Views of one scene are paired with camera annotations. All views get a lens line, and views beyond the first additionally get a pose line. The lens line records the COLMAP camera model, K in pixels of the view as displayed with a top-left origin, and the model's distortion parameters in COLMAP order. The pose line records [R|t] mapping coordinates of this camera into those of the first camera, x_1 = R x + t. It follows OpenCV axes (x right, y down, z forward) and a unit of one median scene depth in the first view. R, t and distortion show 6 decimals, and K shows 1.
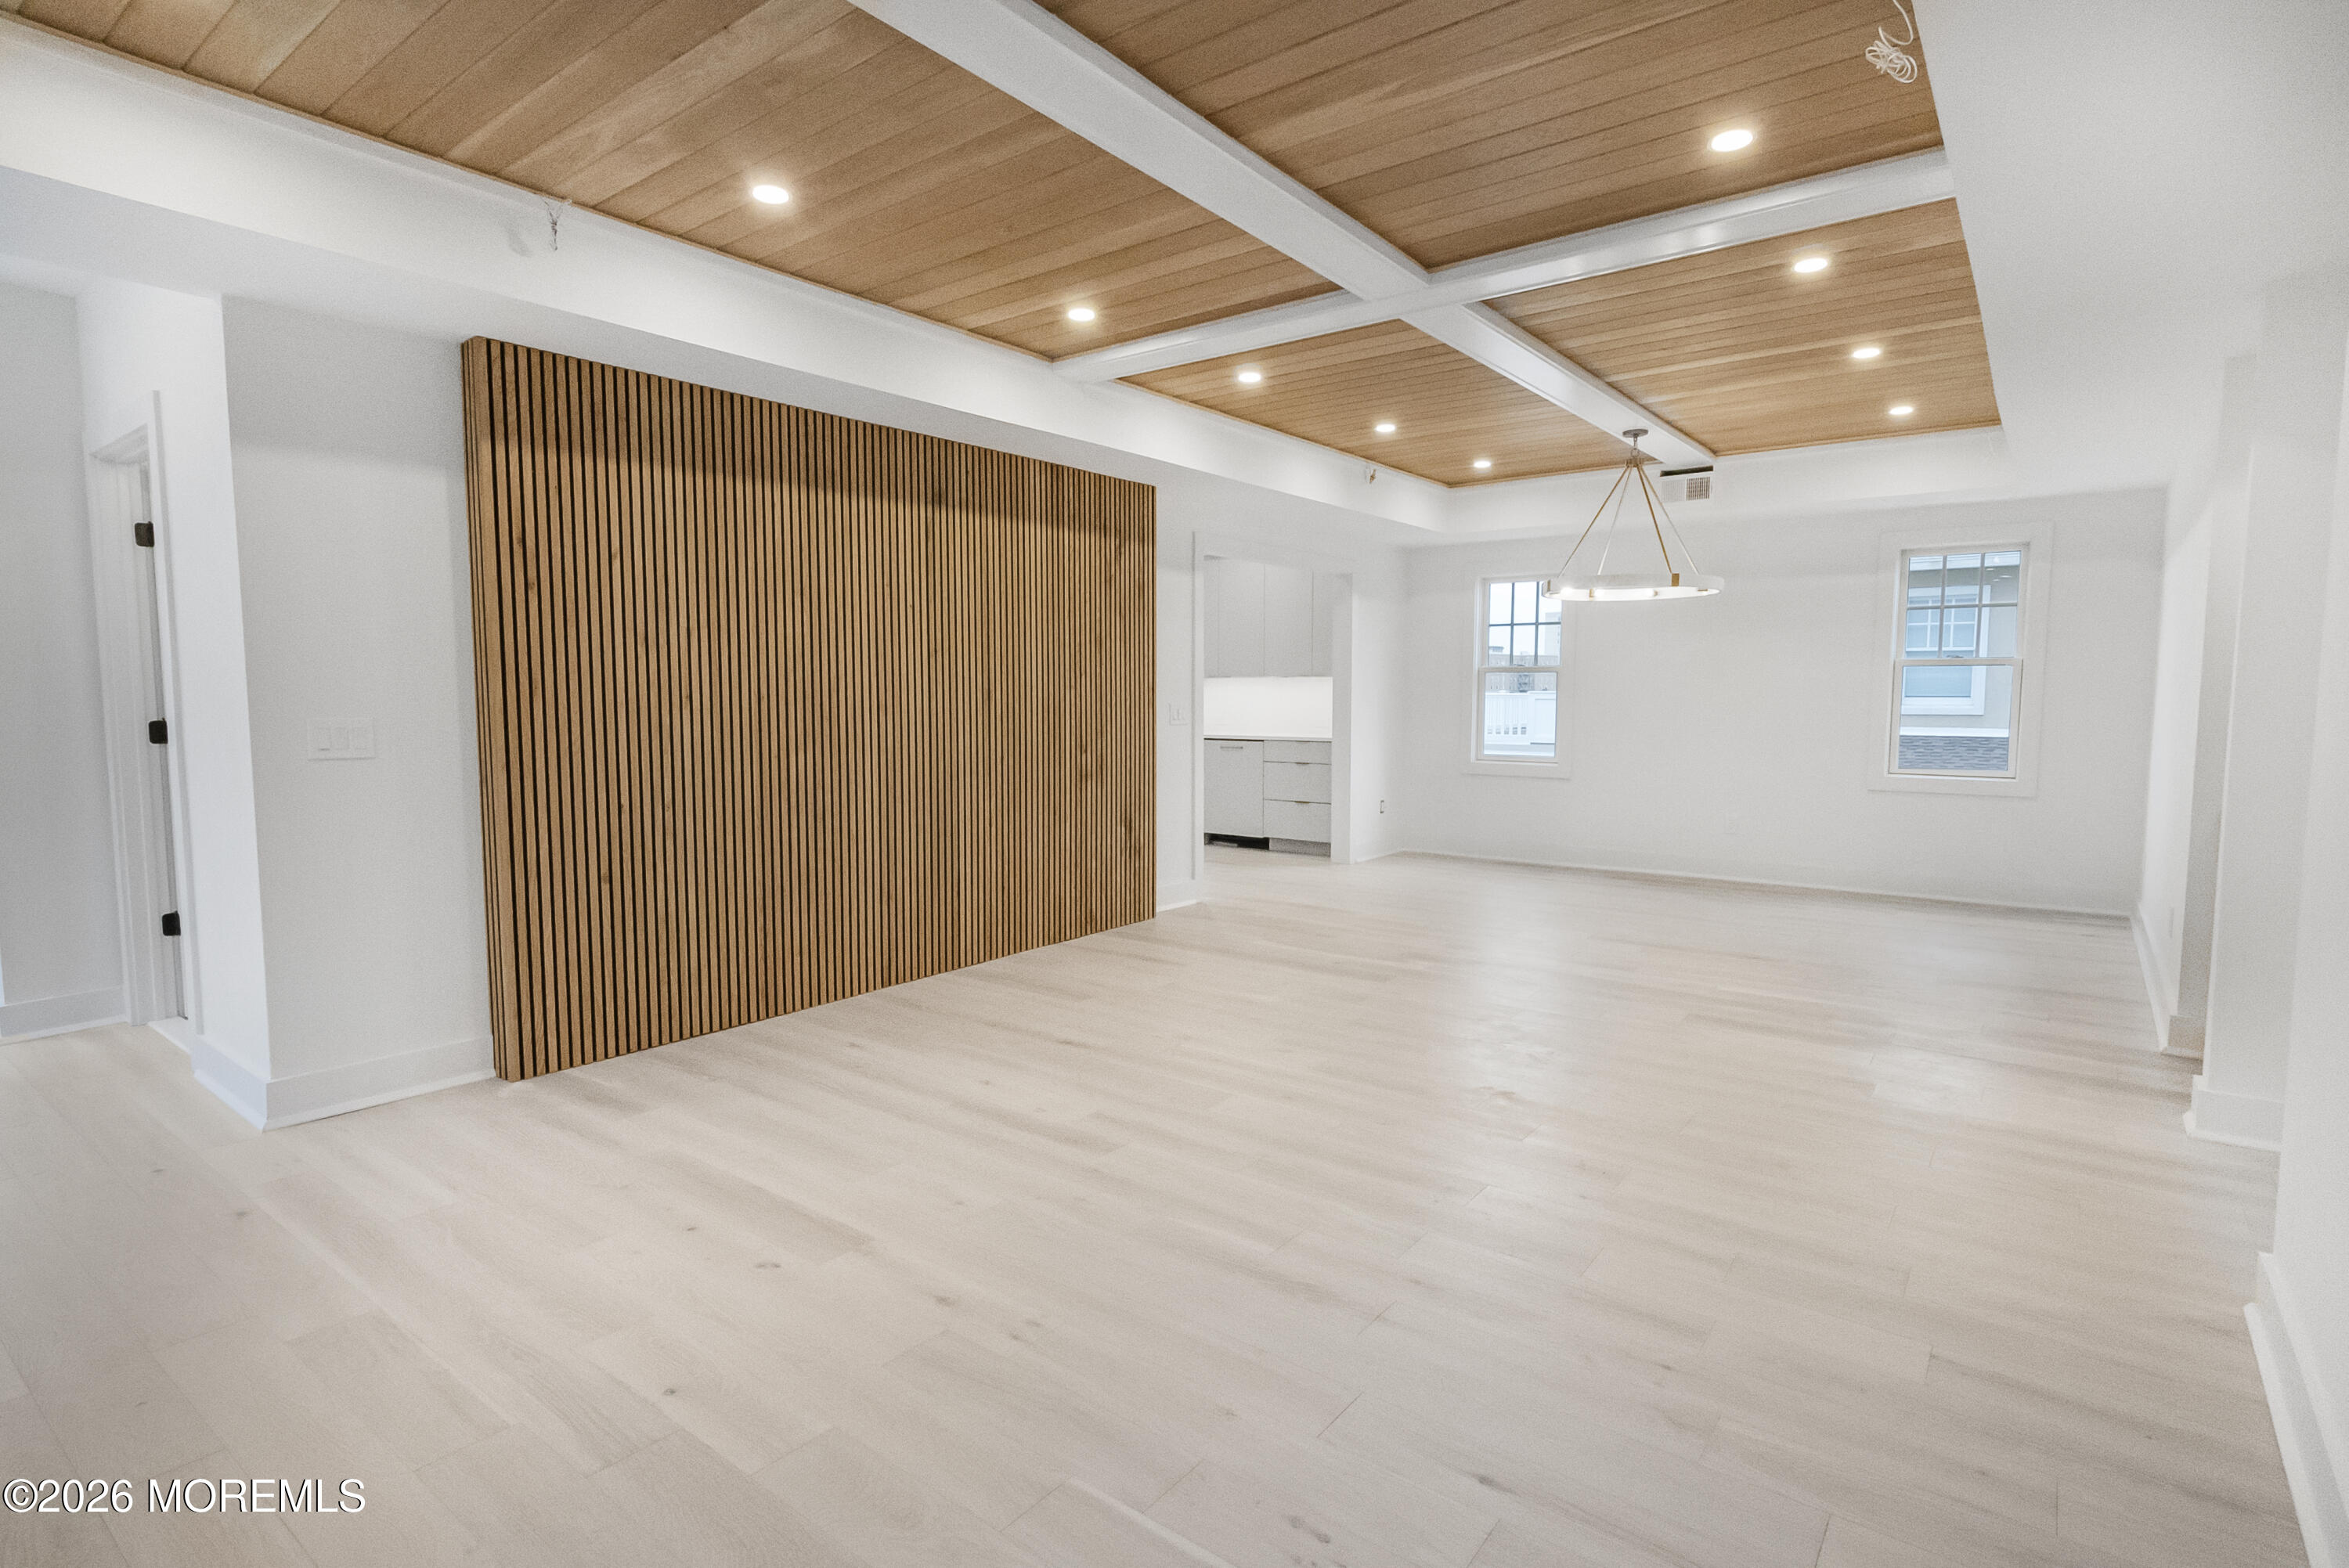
lens RADIAL K [[1189.9, 0, 1164.7], [0, 1189.9, 788.8], [0, 0, 1]] dist [0.003042, 0.000240]
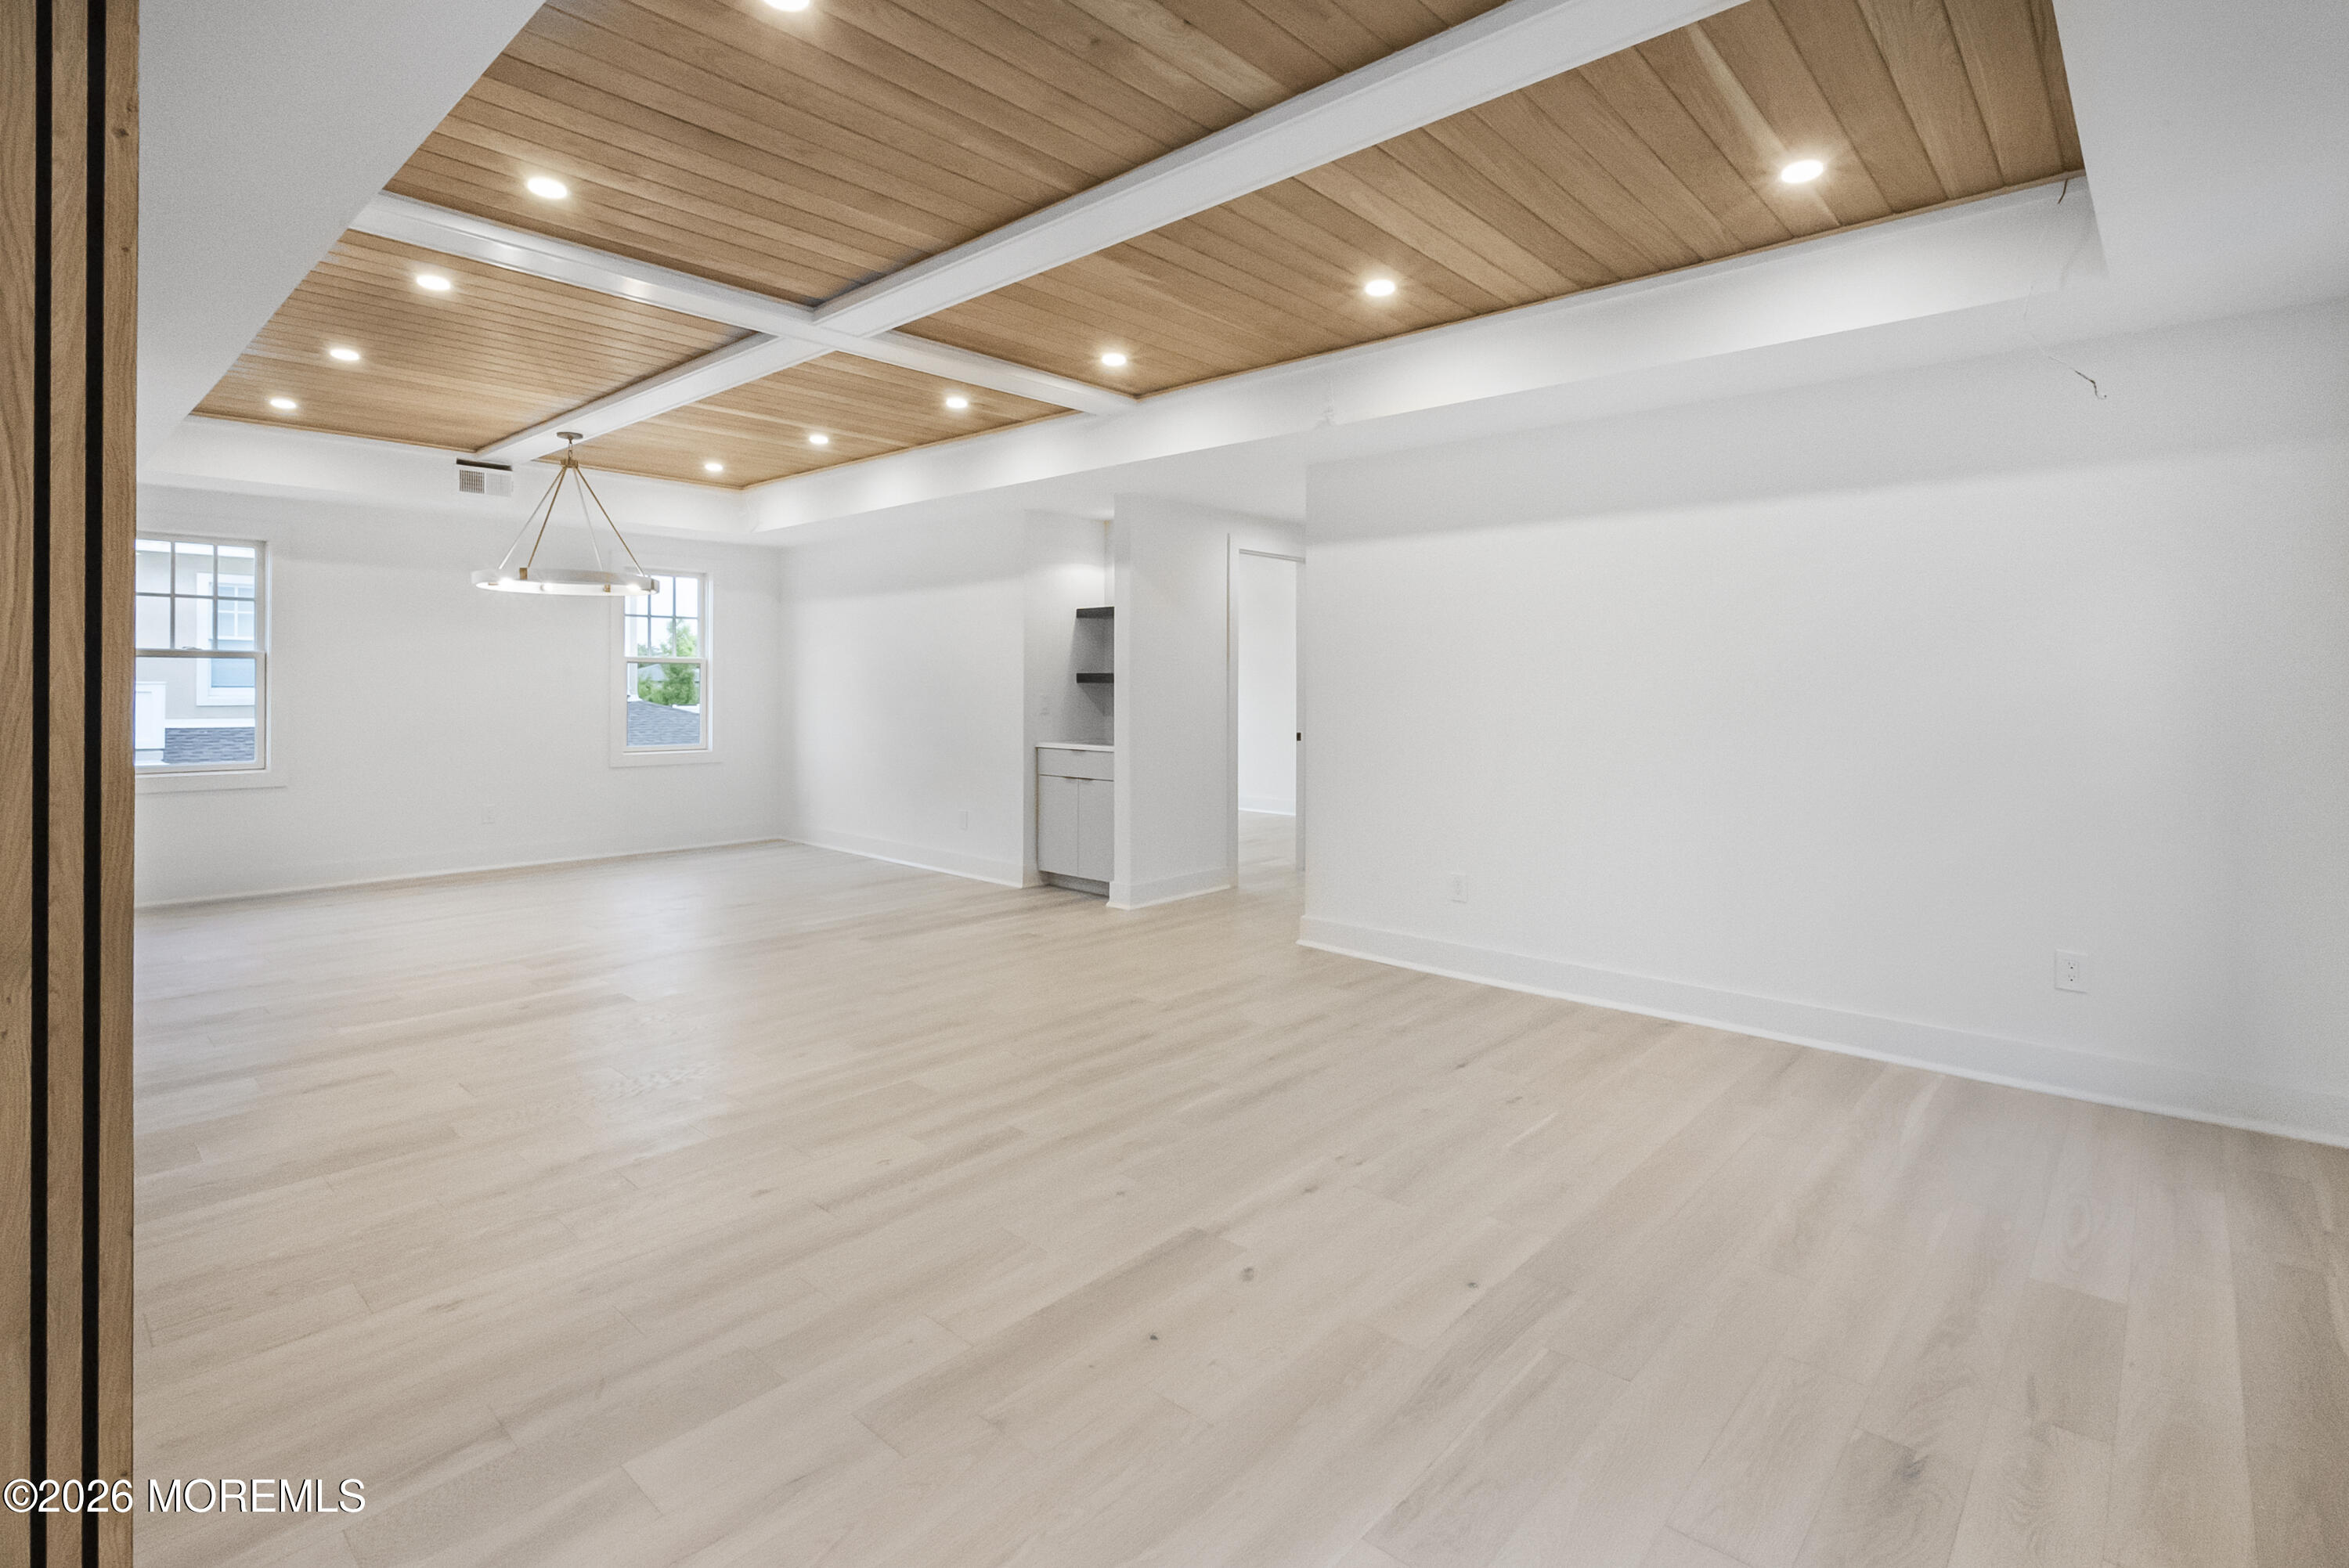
lens RADIAL K [[1093.6, 0, 1171.1], [0, 1093.6, 776.3], [0, 0, 1]] dist [-0.003126, -0.000083]
pose [[0.082178, -0.084807, 0.993003, -0.868807], [0.078929, 0.993797, 0.078342, -0.066714], [-0.993487, 0.071938, 0.088362, 0.680344]]
